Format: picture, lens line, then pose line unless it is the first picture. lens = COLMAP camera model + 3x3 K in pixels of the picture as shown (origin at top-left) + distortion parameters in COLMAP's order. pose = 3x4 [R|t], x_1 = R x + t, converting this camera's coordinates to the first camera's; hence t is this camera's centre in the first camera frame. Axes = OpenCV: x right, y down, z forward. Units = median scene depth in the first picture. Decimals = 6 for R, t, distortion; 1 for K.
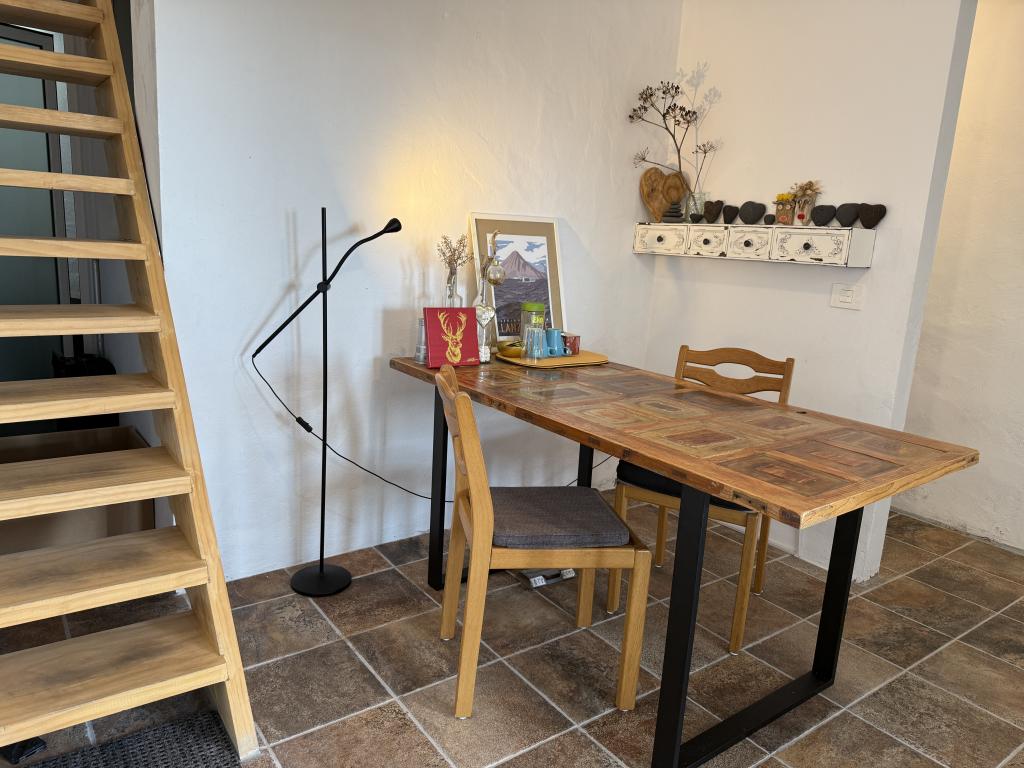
lens RADIAL K [[721.0, 0, 509.9], [0, 721.0, 397.5], [0, 0, 1]] dist [0.080956, -0.115935]
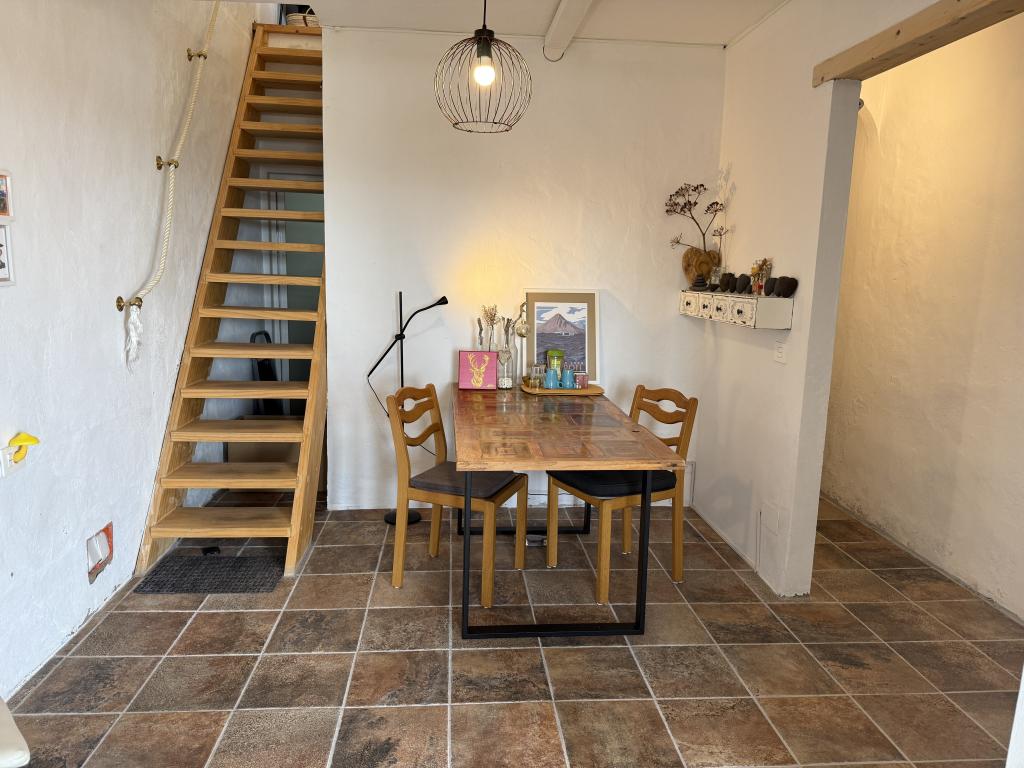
lens RADIAL K [[721.0, 0, 509.9], [0, 721.0, 397.5], [0, 0, 1]] dist [0.080956, -0.115935]
pose [[0.851966, 0.062108, -0.519901, 0.661630], [-0.095682, 0.994688, -0.037969, 0.021712], [0.514781, 0.082094, 0.853382, -0.233268]]
